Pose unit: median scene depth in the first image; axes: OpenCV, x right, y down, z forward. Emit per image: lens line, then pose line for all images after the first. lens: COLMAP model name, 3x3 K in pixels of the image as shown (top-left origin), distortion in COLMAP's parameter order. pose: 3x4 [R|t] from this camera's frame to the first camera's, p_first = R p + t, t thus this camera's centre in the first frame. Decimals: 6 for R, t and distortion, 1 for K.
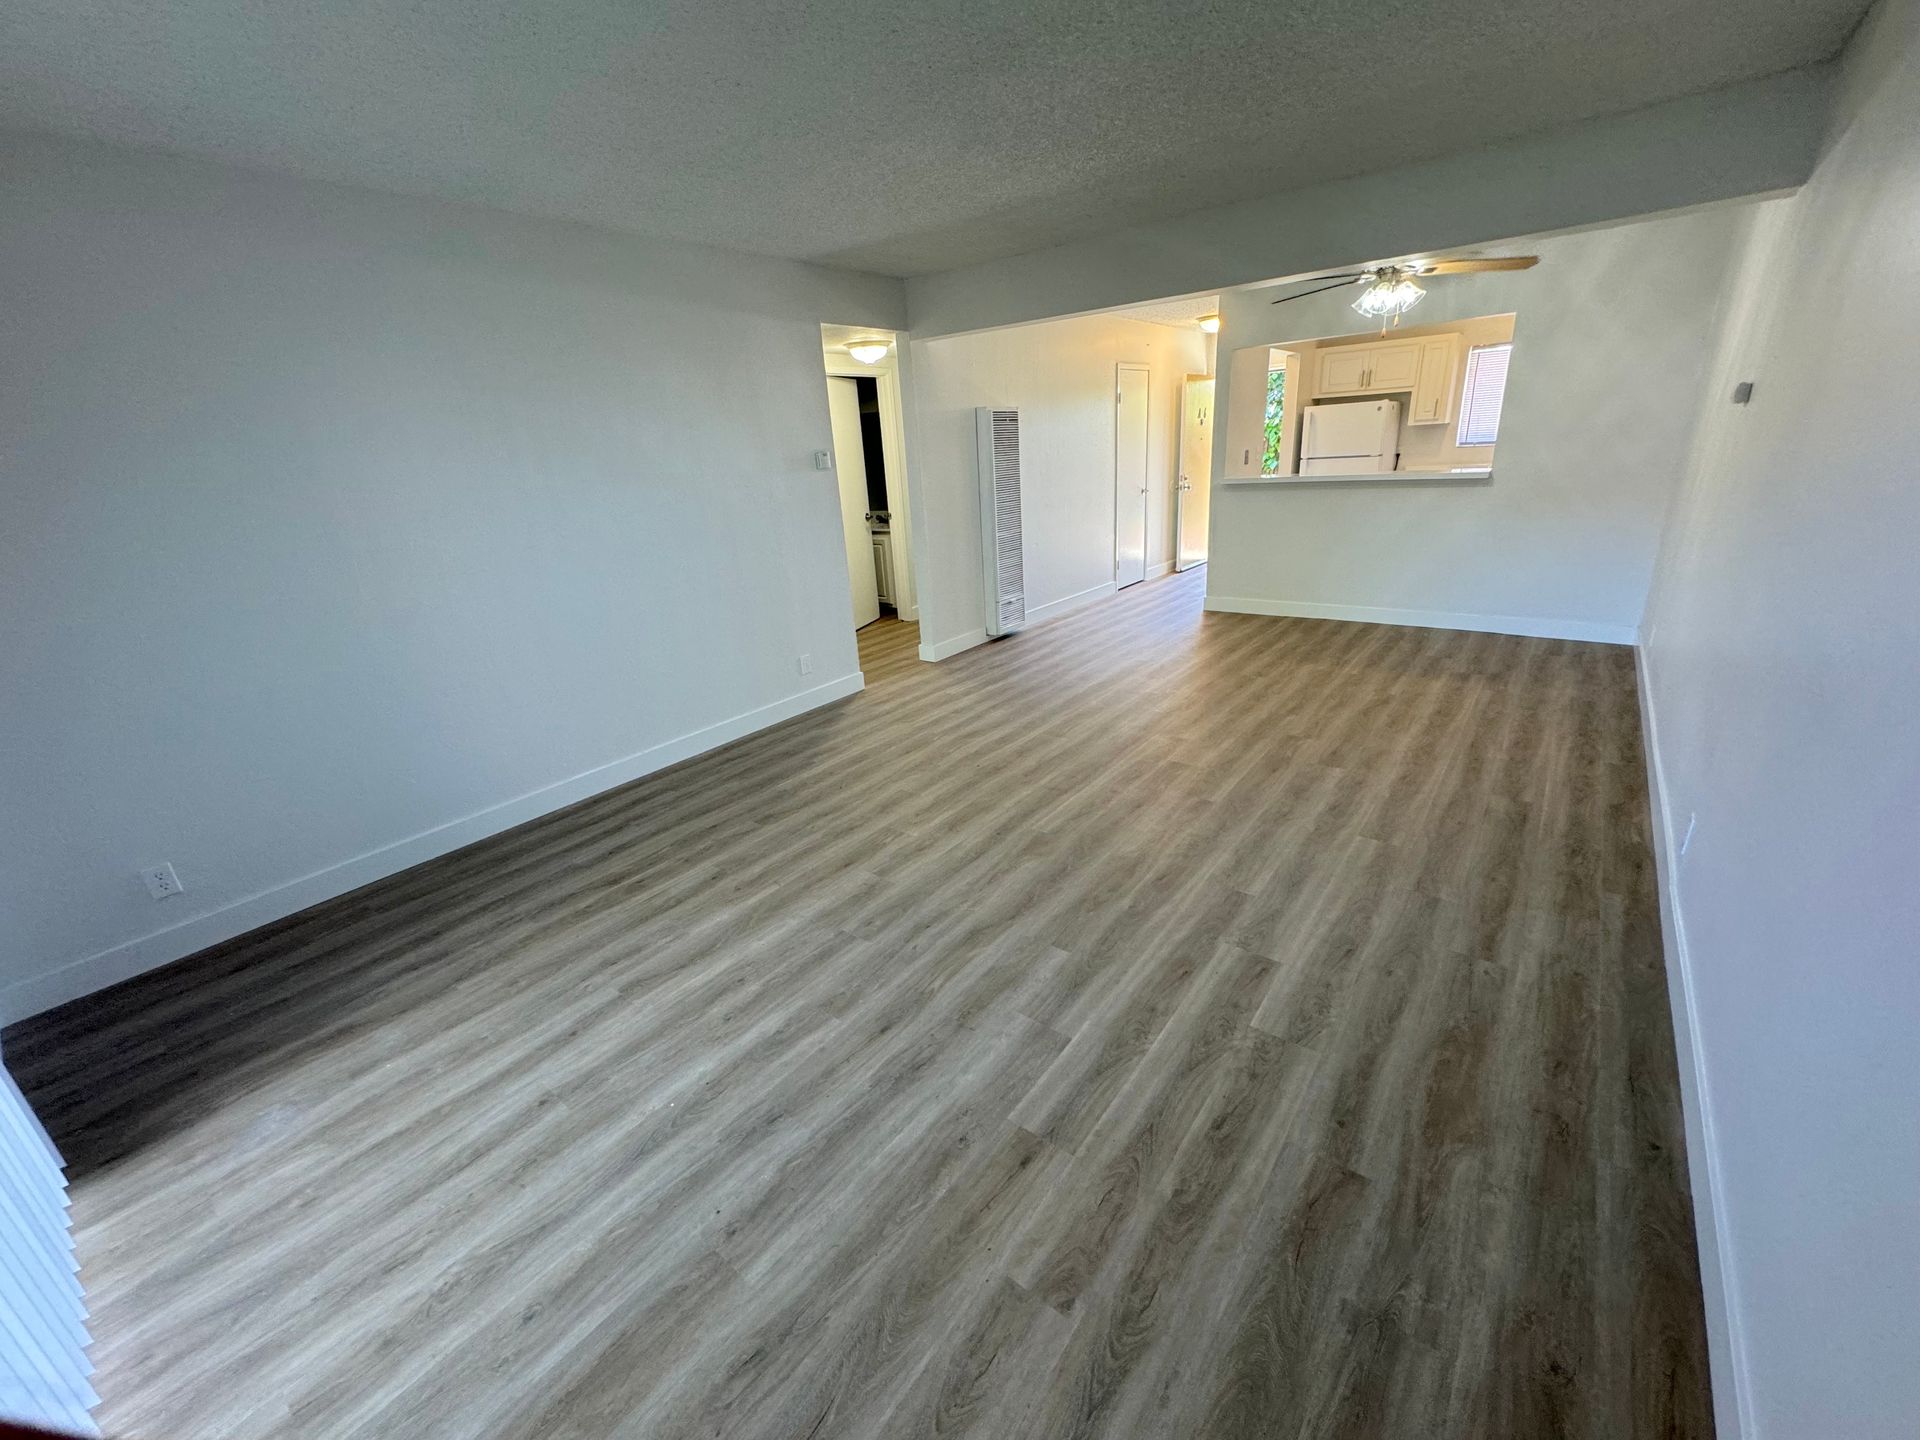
lens RADIAL K [[761.3, 0, 960.4], [0, 761.3, 726.2], [0, 0, 1]] dist [-0.001880, -0.000171]
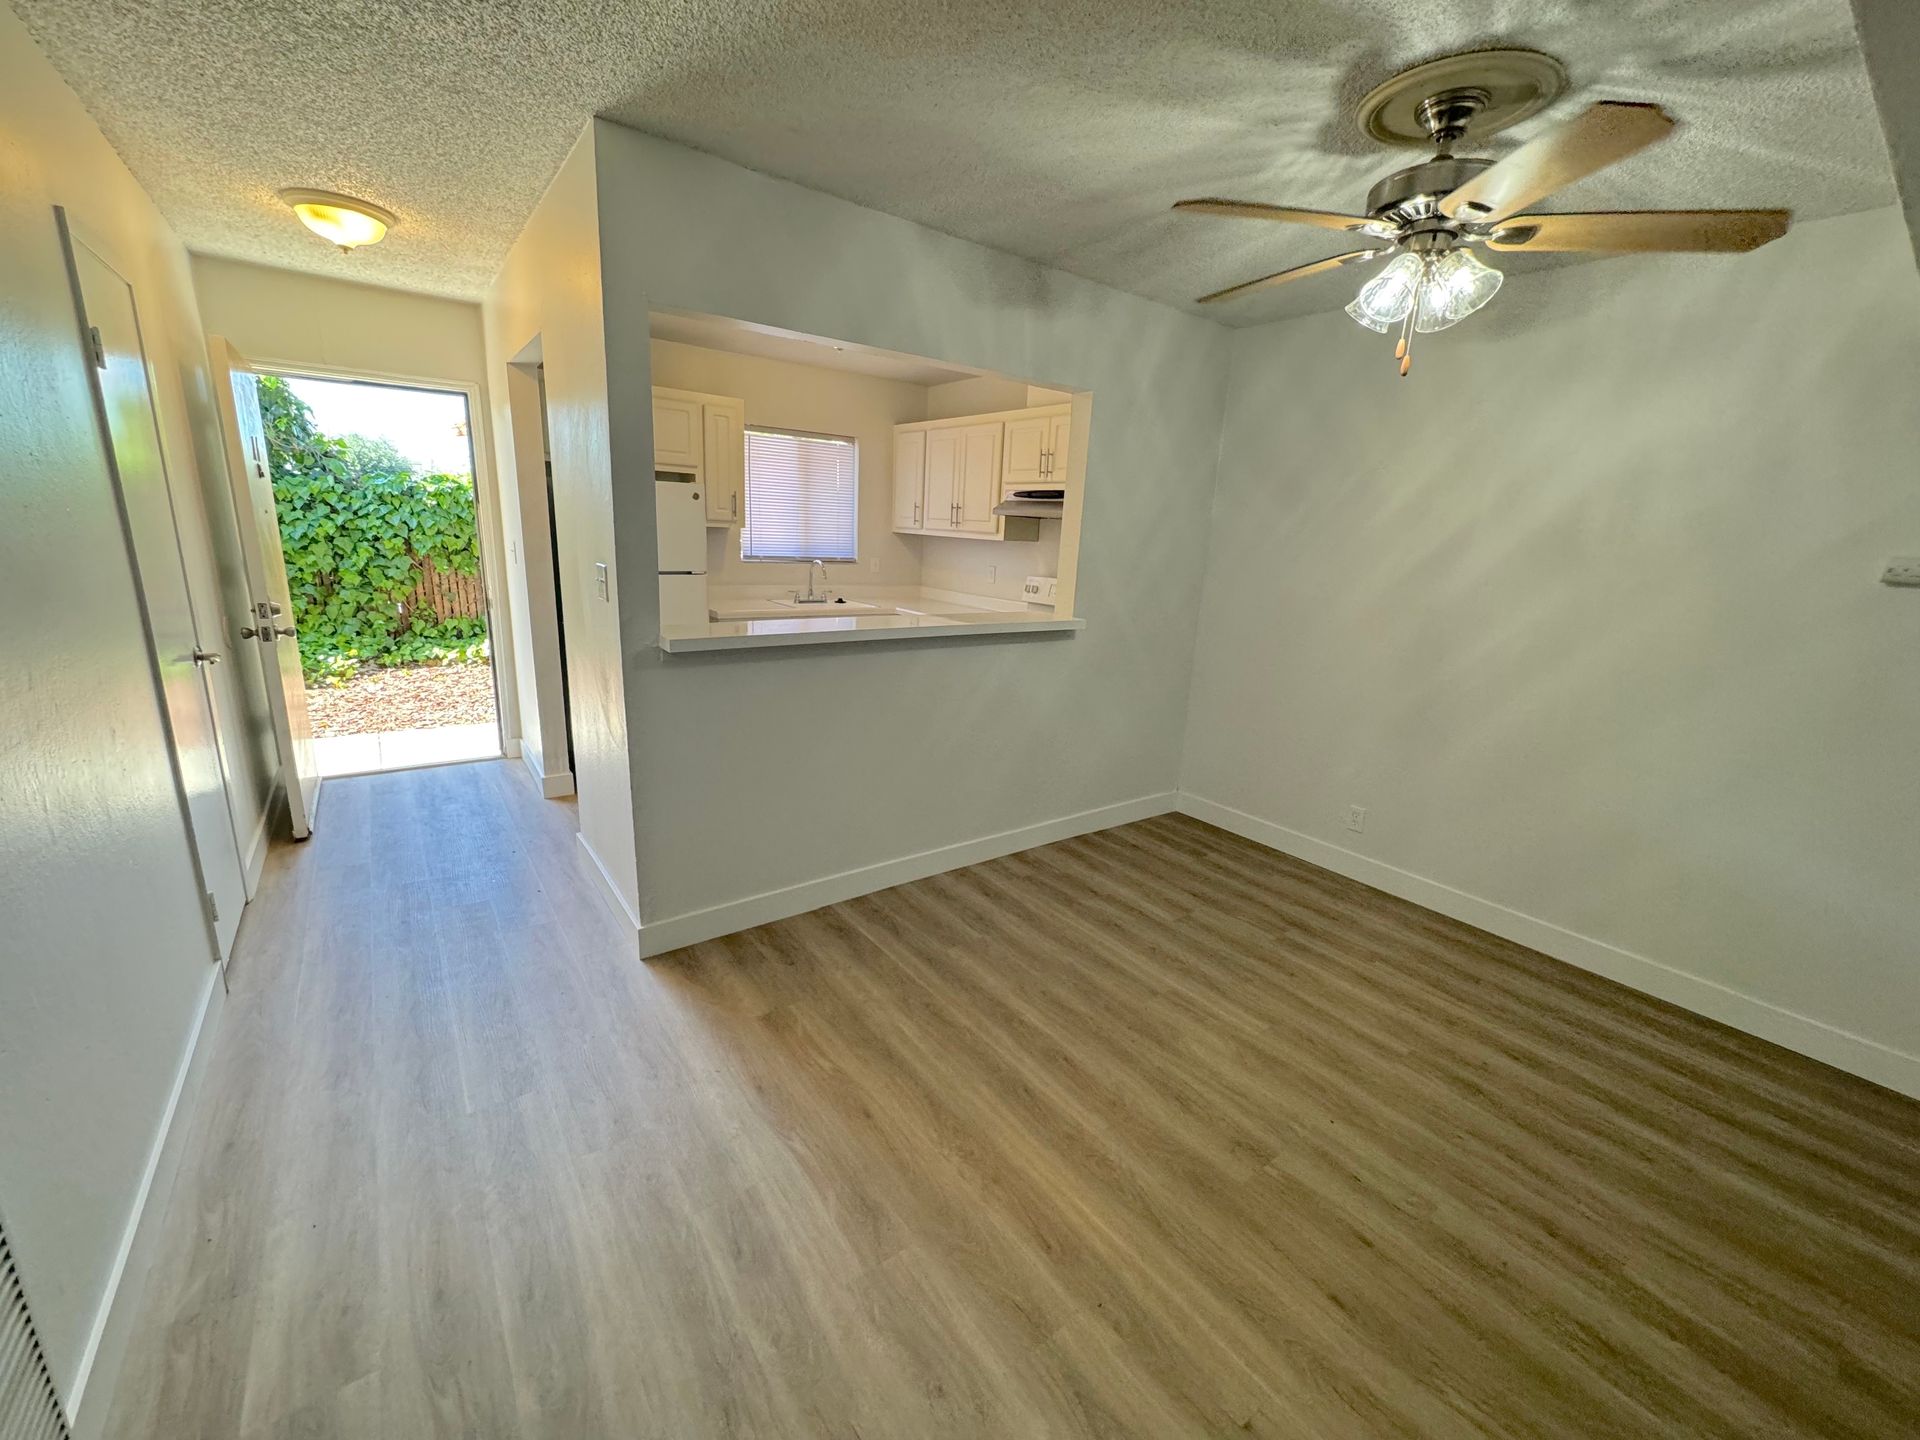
lens RADIAL K [[761.3, 0, 968.2], [0, 761.3, 720.4], [0, 0, 1]] dist [-0.001880, -0.000171]
pose [[0.254871, -0.163329, 0.953081, 0.026240], [0.273770, 0.957492, 0.090874, -0.470298], [-0.927411, 0.237764, 0.288752, 1.280507]]
